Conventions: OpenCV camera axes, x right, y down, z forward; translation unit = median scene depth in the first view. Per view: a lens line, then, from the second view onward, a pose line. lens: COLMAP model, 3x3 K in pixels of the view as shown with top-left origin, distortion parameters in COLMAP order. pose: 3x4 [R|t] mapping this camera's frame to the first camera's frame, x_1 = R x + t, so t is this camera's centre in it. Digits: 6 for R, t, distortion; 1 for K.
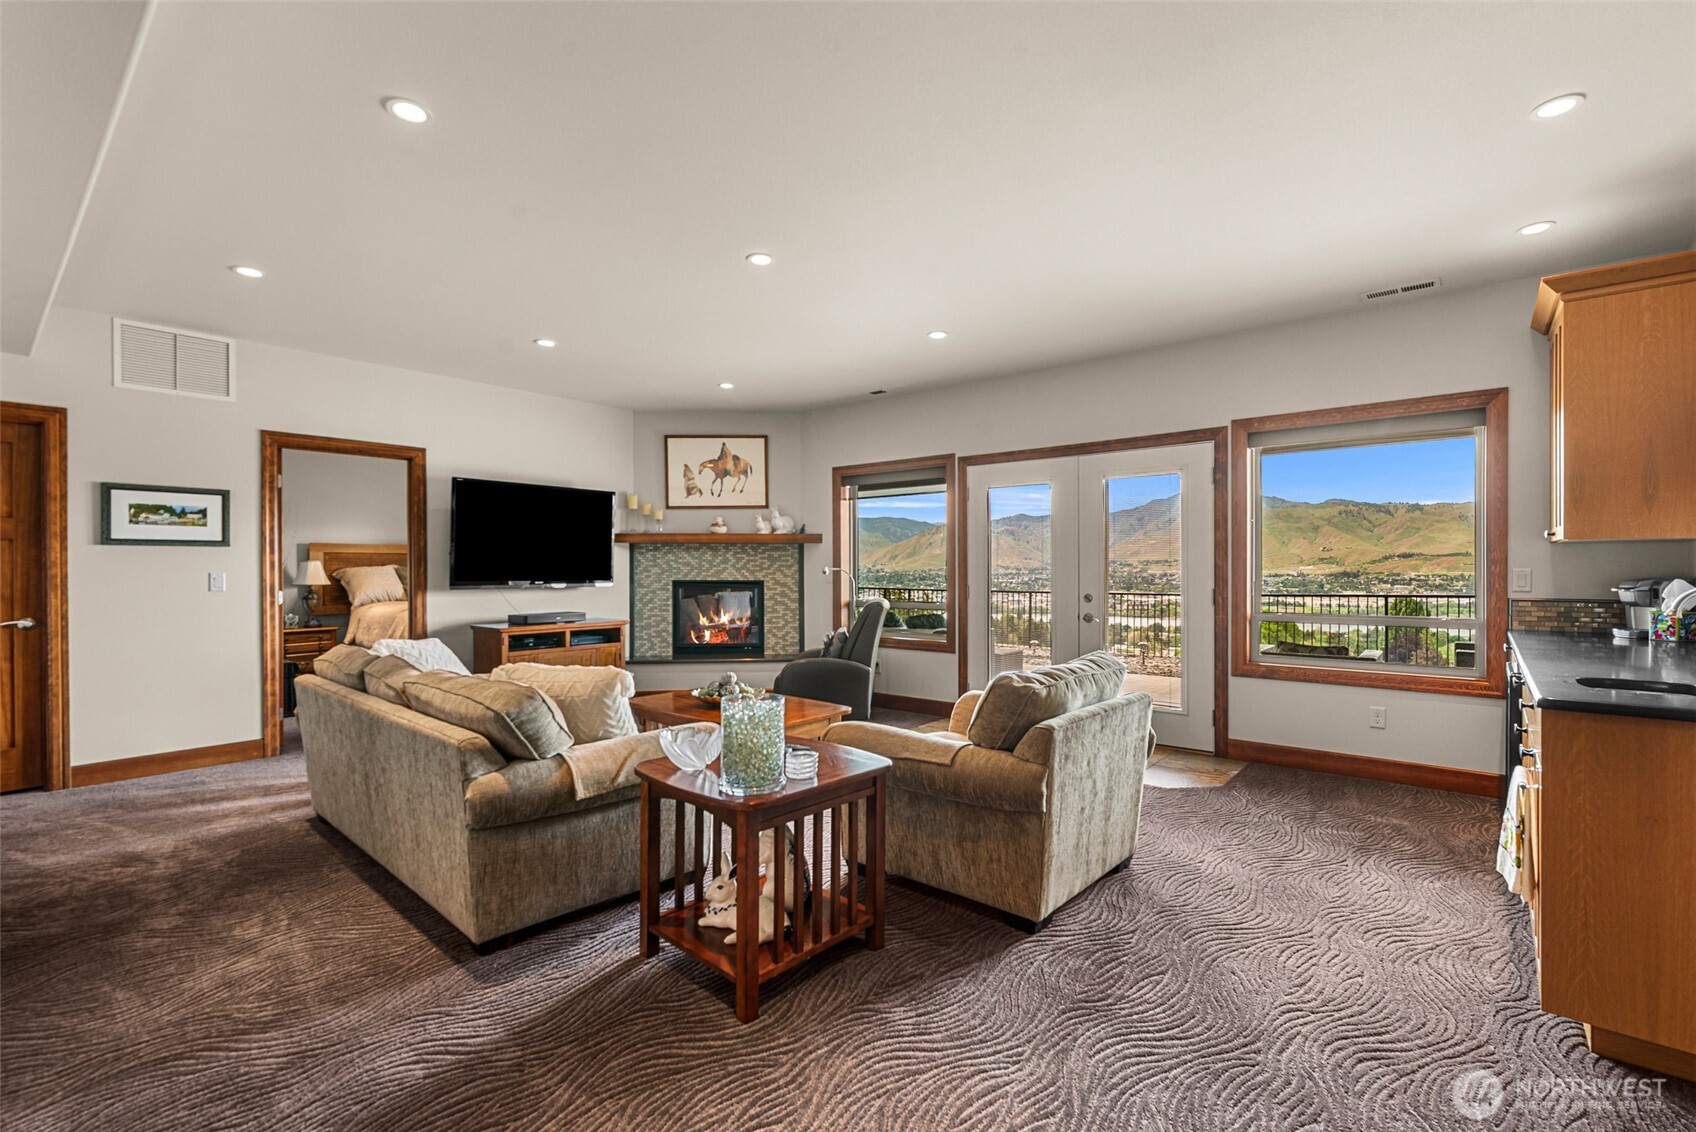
lens RADIAL K [[736.5, 0, 841.2], [0, 736.5, 572.2], [0, 0, 1]] dist [0.003810, -0.002909]
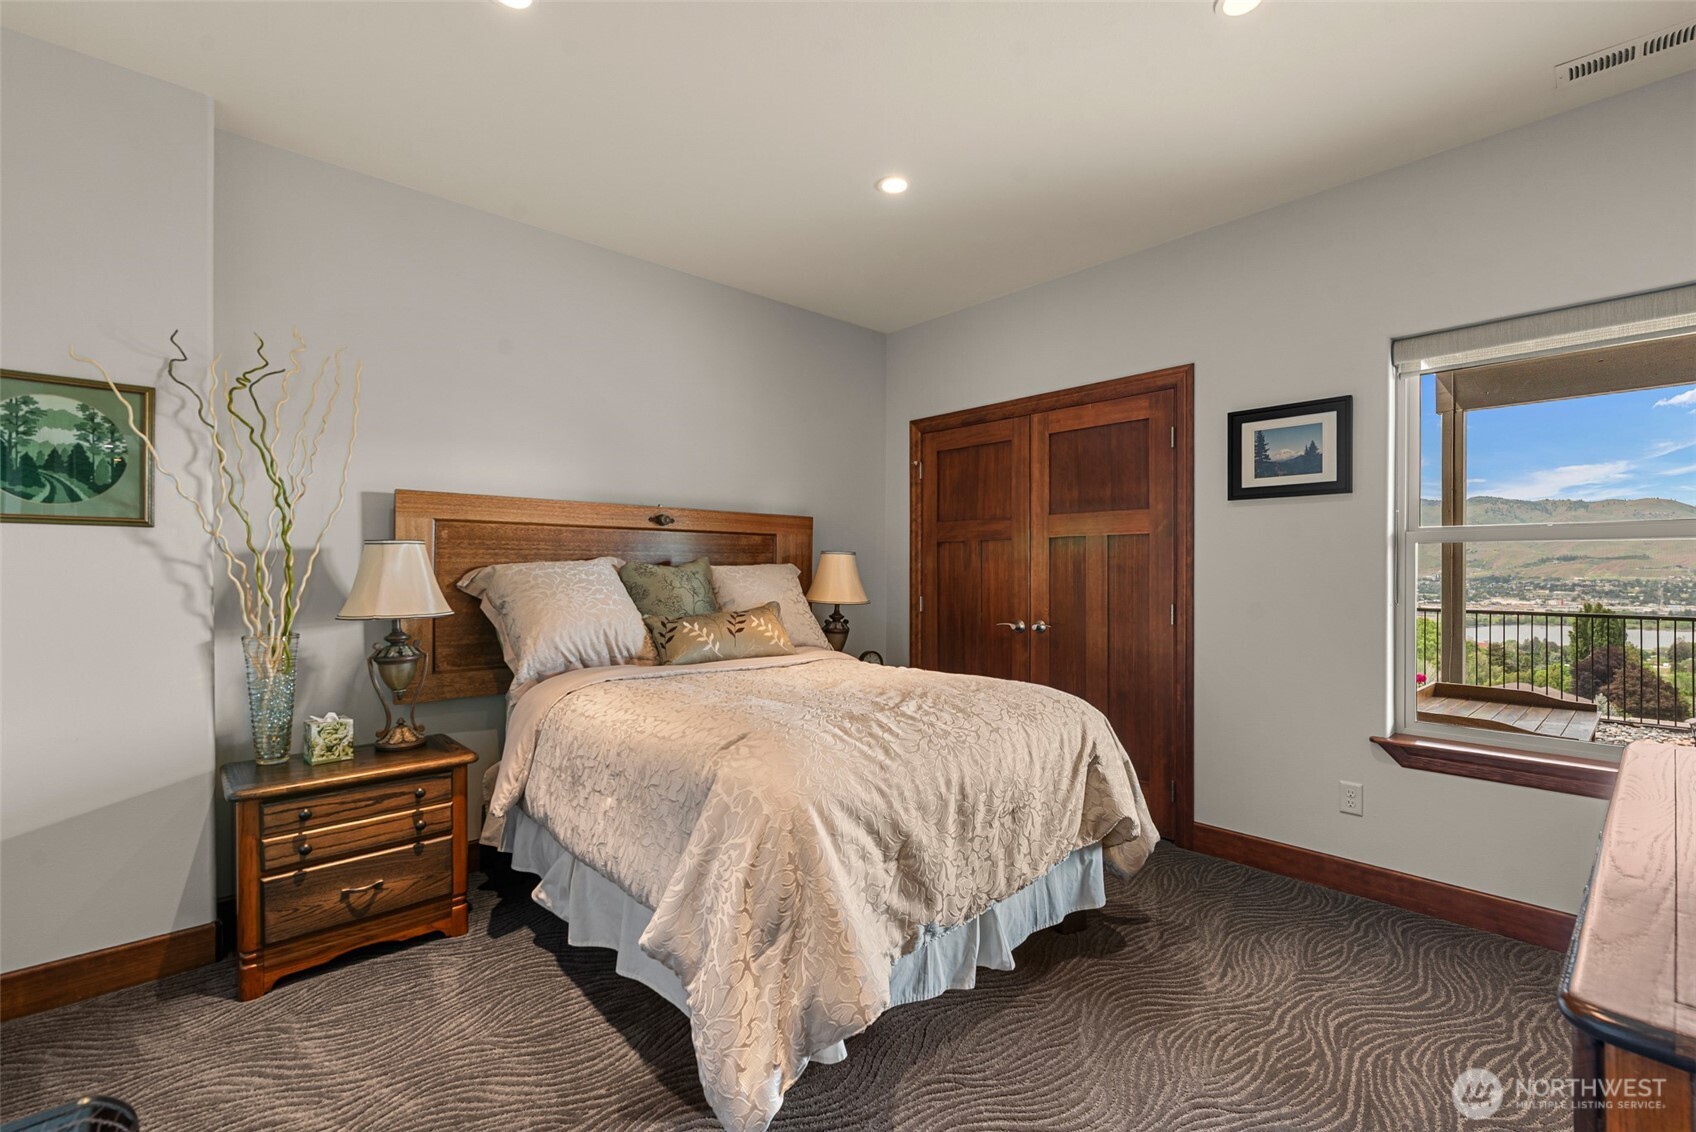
lens RADIAL K [[736.5, 0, 849.9], [0, 736.5, 560.3], [0, 0, 1]] dist [0.003810, -0.002909]
pose [[0.993488, 0.004072, -0.113868, -0.572311], [-0.005997, 0.999845, -0.016568, -0.004095], [0.113782, 0.017143, 0.993358, 0.827642]]
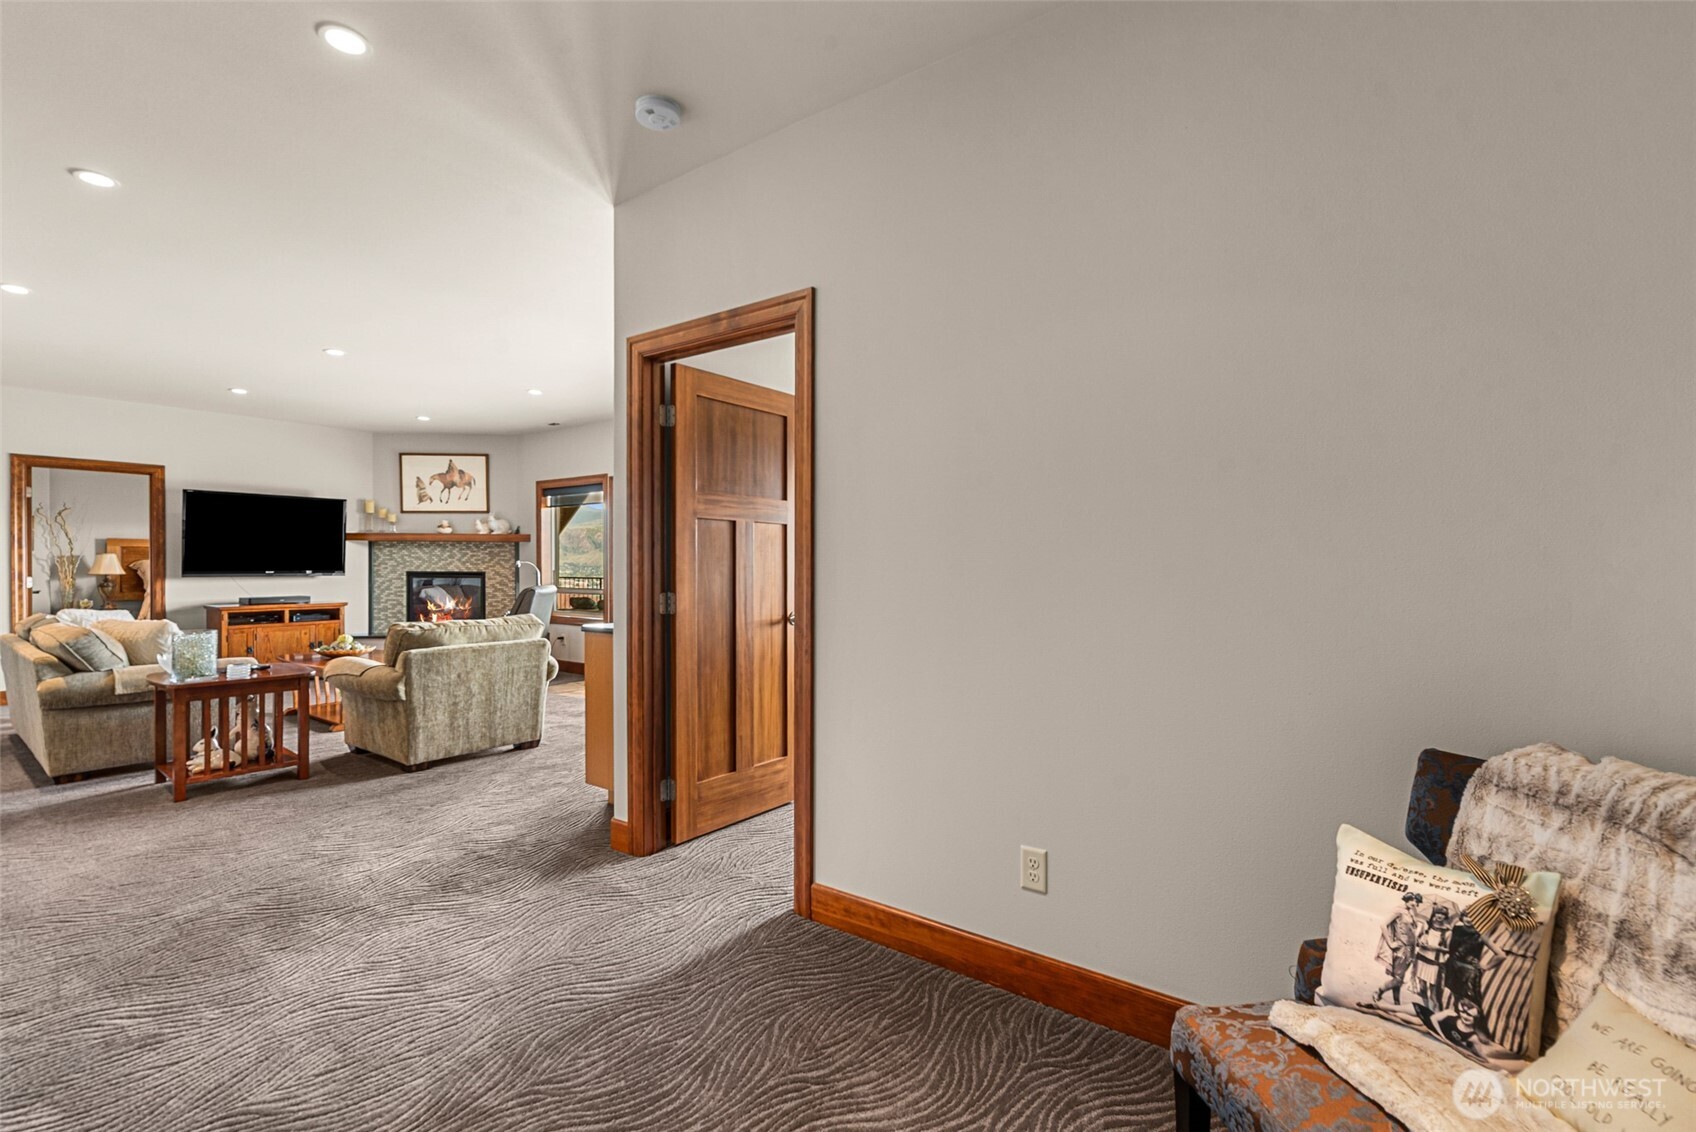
lens RADIAL K [[736.5, 0, 832.5], [0, 736.5, 565.6], [0, 0, 1]] dist [0.003810, -0.002909]
pose [[0.997371, 0.004405, 0.072326, 0.390612], [-0.004233, 0.999988, -0.002534, 0.001572], [-0.072336, 0.002221, 0.997378, -0.276275]]
